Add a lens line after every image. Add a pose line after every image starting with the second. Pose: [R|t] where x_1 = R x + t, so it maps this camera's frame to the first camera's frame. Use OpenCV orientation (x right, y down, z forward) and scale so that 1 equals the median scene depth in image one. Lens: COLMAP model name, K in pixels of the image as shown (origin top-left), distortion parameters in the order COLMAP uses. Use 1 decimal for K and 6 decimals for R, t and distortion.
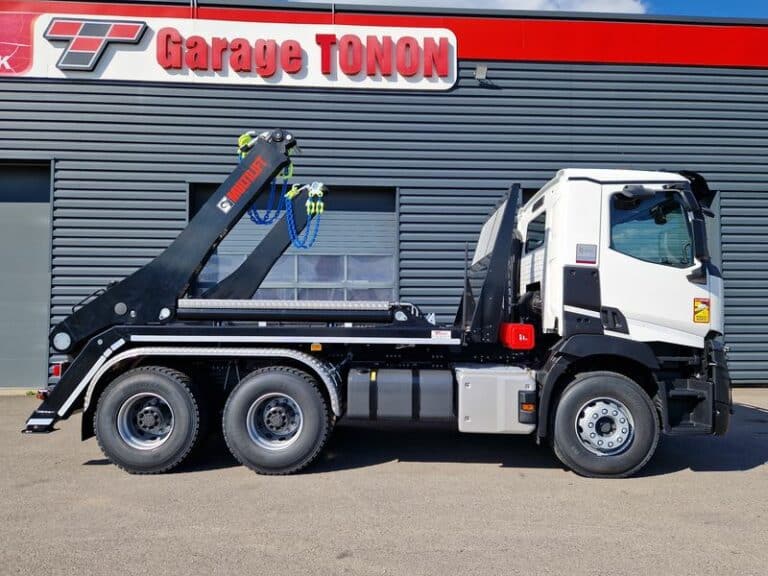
lens RADIAL K [[529.8, 0, 385.2], [0, 529.8, 292.0], [0, 0, 1]] dist [0.064300, -0.053359]
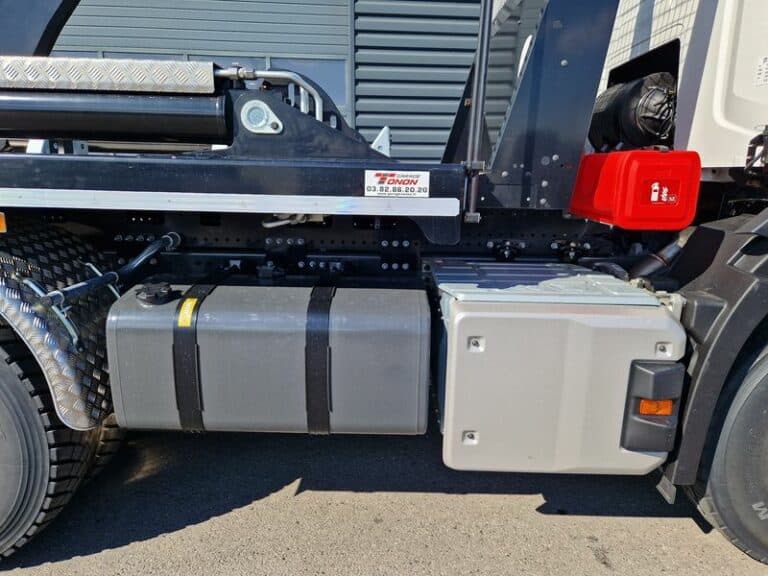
lens RADIAL K [[529.8, 0, 385.2], [0, 529.8, 292.0], [0, 0, 1]] dist [0.064300, -0.053359]
pose [[0.999580, -0.000199, 0.028968, 0.087908], [-0.007405, 0.964999, 0.262151, 0.059119], [-0.028006, -0.262255, 0.964592, 0.675314]]
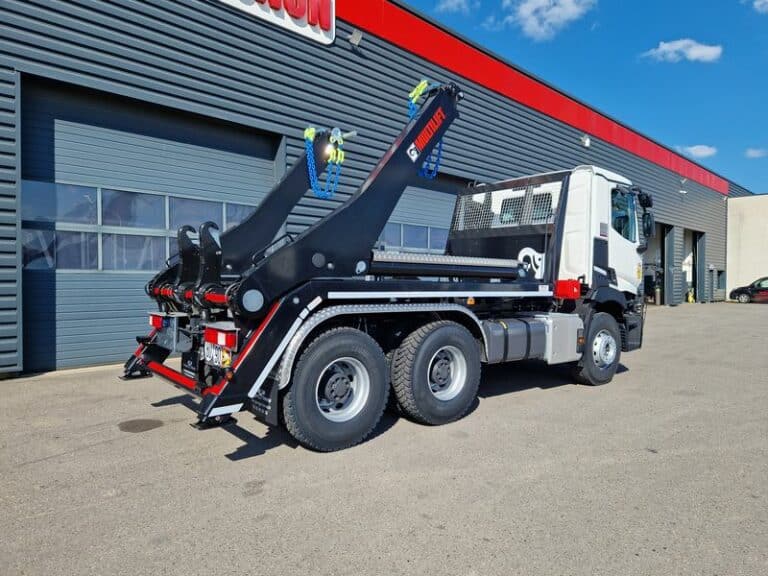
lens RADIAL K [[529.8, 0, 385.2], [0, 529.8, 292.0], [0, 0, 1]] dist [0.064300, -0.053359]
pose [[0.736706, -0.013714, 0.676074, -0.985974], [-0.039320, 0.997234, 0.063074, 0.024940], [-0.675069, -0.073050, 0.734129, 0.331709]]
